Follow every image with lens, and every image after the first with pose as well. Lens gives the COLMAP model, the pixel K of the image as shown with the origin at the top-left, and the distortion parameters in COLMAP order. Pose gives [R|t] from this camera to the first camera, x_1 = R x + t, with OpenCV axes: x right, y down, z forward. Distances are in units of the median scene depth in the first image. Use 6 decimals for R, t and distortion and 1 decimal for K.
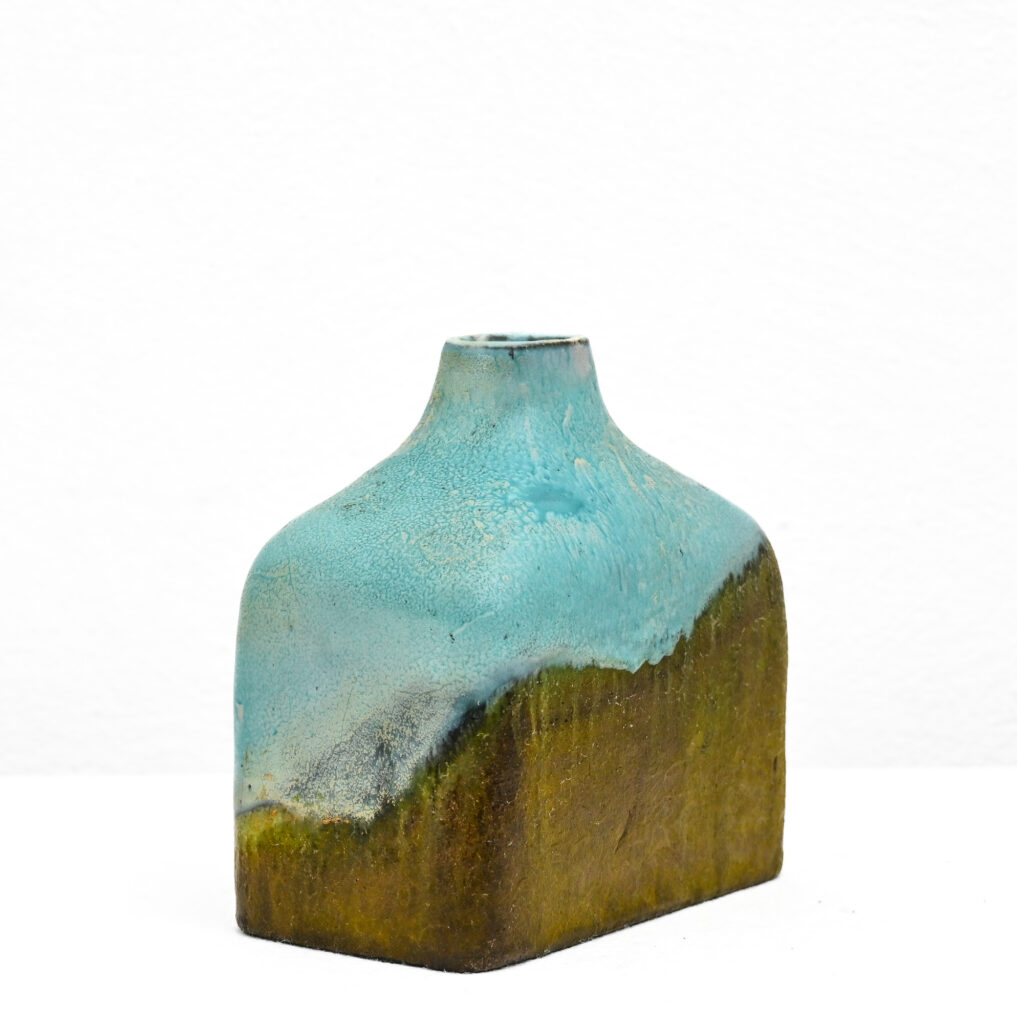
lens RADIAL K [[3618.5, 0, 508.5], [0, 3618.5, 512.0], [0, 0, 1]] dist [-0.101380, 2.164932]
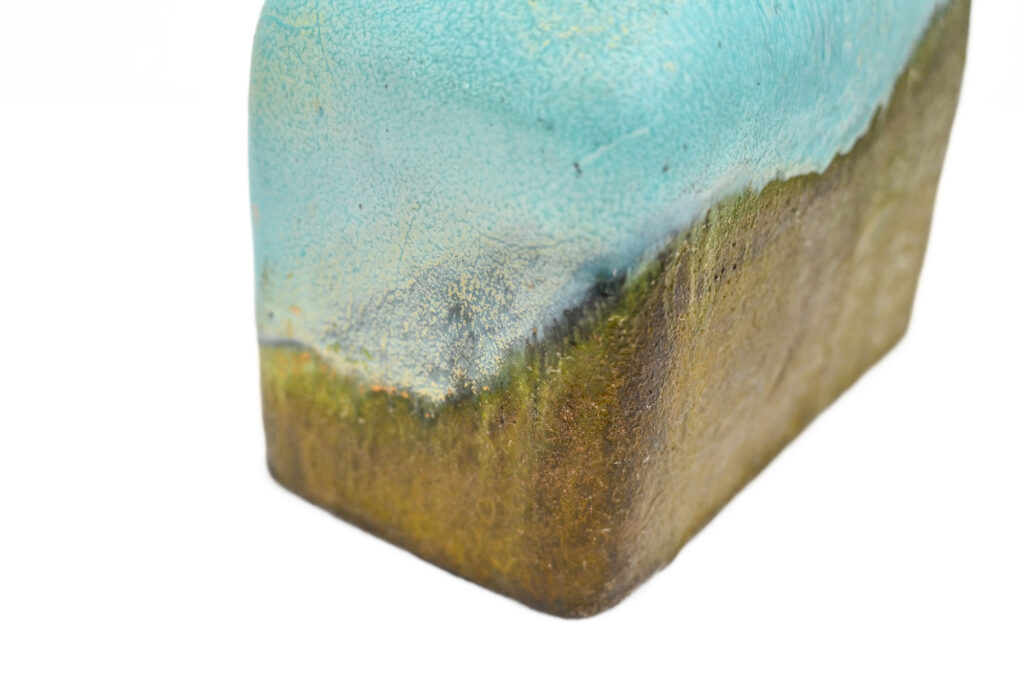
lens RADIAL K [[1450.9, 0, 512.0], [0, 1450.9, 341.0], [0, 0, 1]] dist [0.000026, 0.054435]
pose [[0.999509, 0.026752, 0.016328, -0.029332], [-0.030899, 0.928273, 0.370614, -0.027772], [-0.005242, -0.370936, 0.928644, 0.752972]]
